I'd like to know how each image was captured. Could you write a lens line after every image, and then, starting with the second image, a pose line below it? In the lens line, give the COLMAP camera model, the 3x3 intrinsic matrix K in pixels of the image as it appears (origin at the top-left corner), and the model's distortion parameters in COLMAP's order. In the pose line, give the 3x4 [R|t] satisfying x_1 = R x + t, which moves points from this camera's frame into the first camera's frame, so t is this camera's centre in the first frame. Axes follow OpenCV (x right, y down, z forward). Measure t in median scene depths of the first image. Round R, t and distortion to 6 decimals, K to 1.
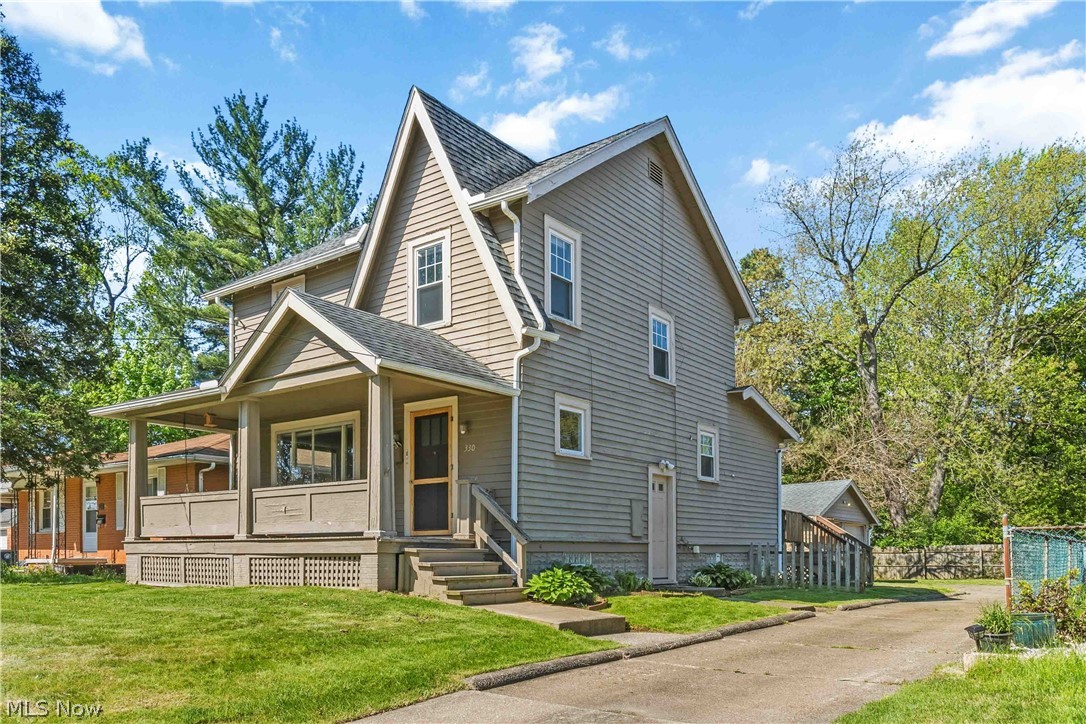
lens RADIAL K [[825.6, 0, 540.1], [0, 825.6, 536.4], [0, 0, 1]] dist [0.064489, 0.001938]
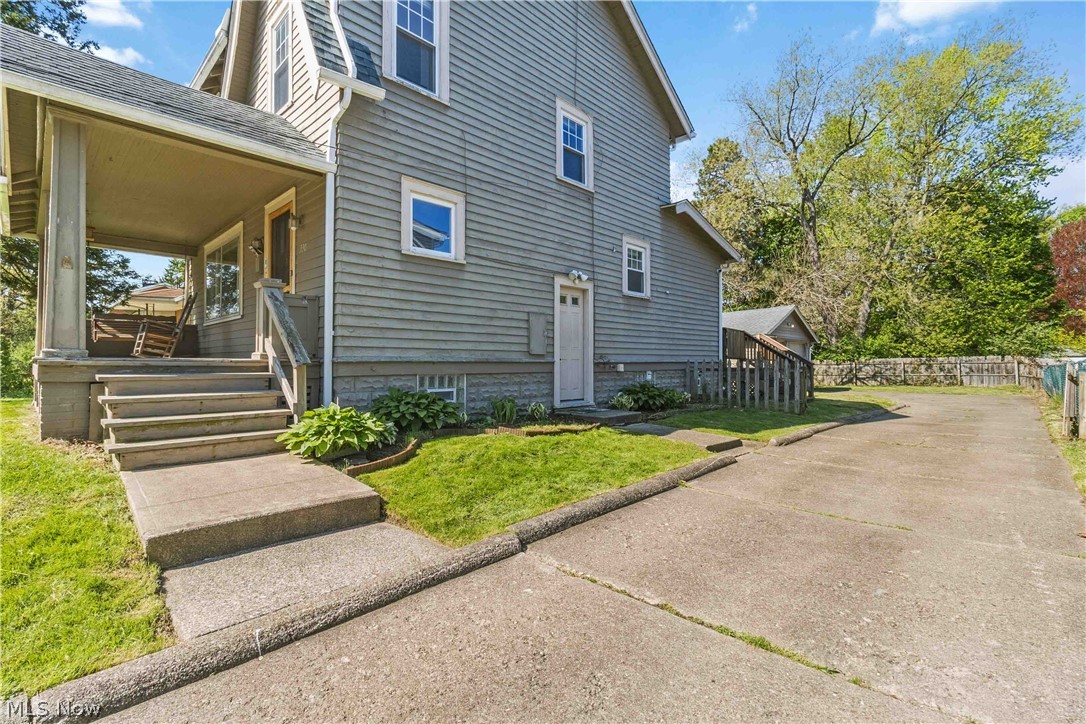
lens RADIAL K [[499.9, 0, 543.0], [0, 499.9, 362.0], [0, 0, 1]] dist [0.012741, 0.000096]
pose [[0.993777, -0.003270, -0.111342, 0.163003], [0.005239, 0.999835, 0.017400, -0.001245], [0.111267, -0.017875, 0.993630, 0.417100]]
